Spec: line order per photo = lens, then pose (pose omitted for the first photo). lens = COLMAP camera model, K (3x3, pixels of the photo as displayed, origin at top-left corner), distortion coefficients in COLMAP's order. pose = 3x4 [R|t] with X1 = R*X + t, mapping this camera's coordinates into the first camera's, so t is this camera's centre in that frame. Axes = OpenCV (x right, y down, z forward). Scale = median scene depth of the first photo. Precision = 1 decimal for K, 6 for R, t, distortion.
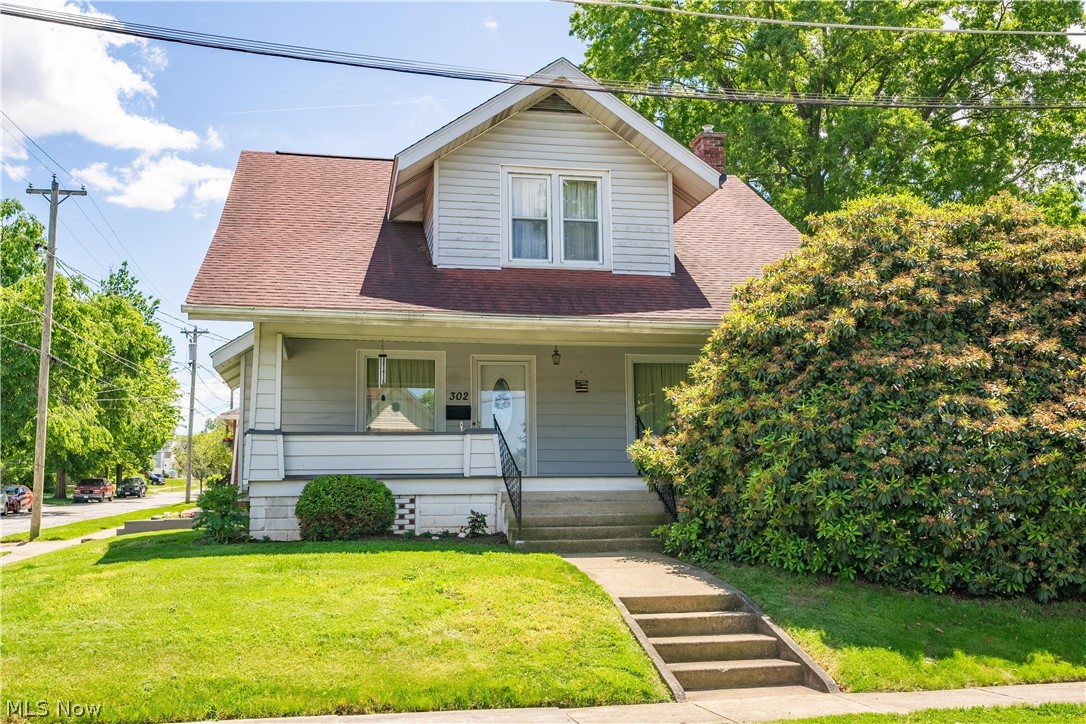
lens RADIAL K [[1093.3, 0, 542.6], [0, 1093.3, 361.4], [0, 0, 1]] dist [-0.002433, 0.000000]
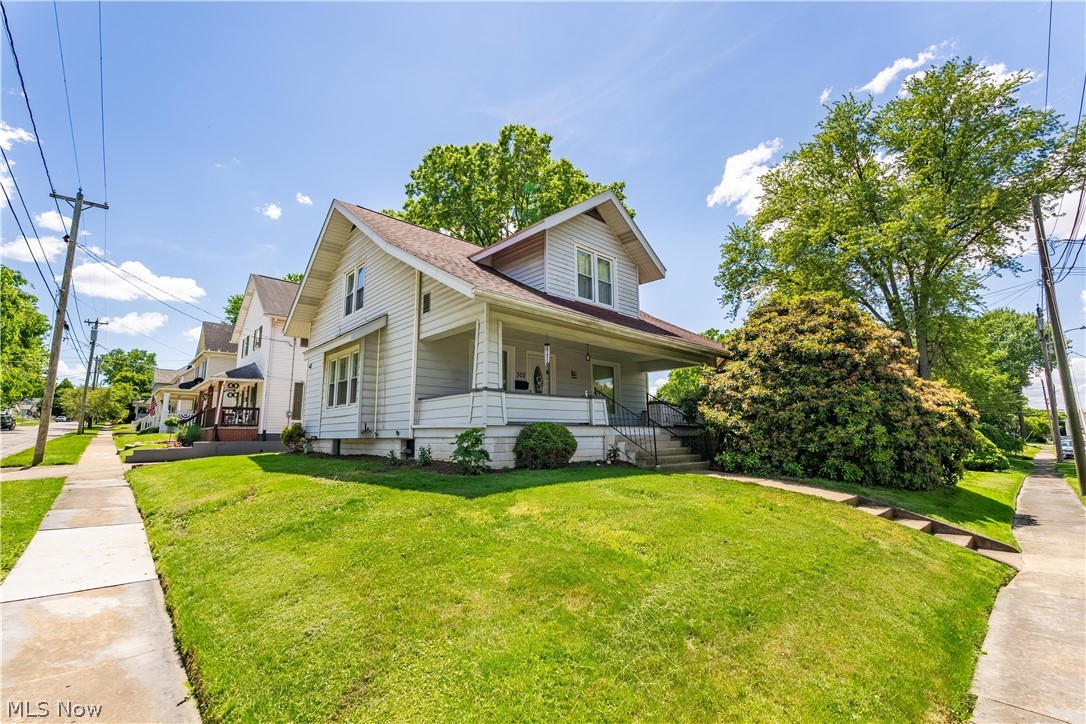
lens RADIAL K [[476.4, 0, 544.1], [0, 476.4, 361.8], [0, 0, 1]] dist [0.000680, -0.000094]
pose [[0.856224, 0.087854, 0.509080, -0.492126], [-0.074764, 0.996132, -0.046161, 0.050360], [-0.511167, 0.001464, 0.859480, 0.433539]]
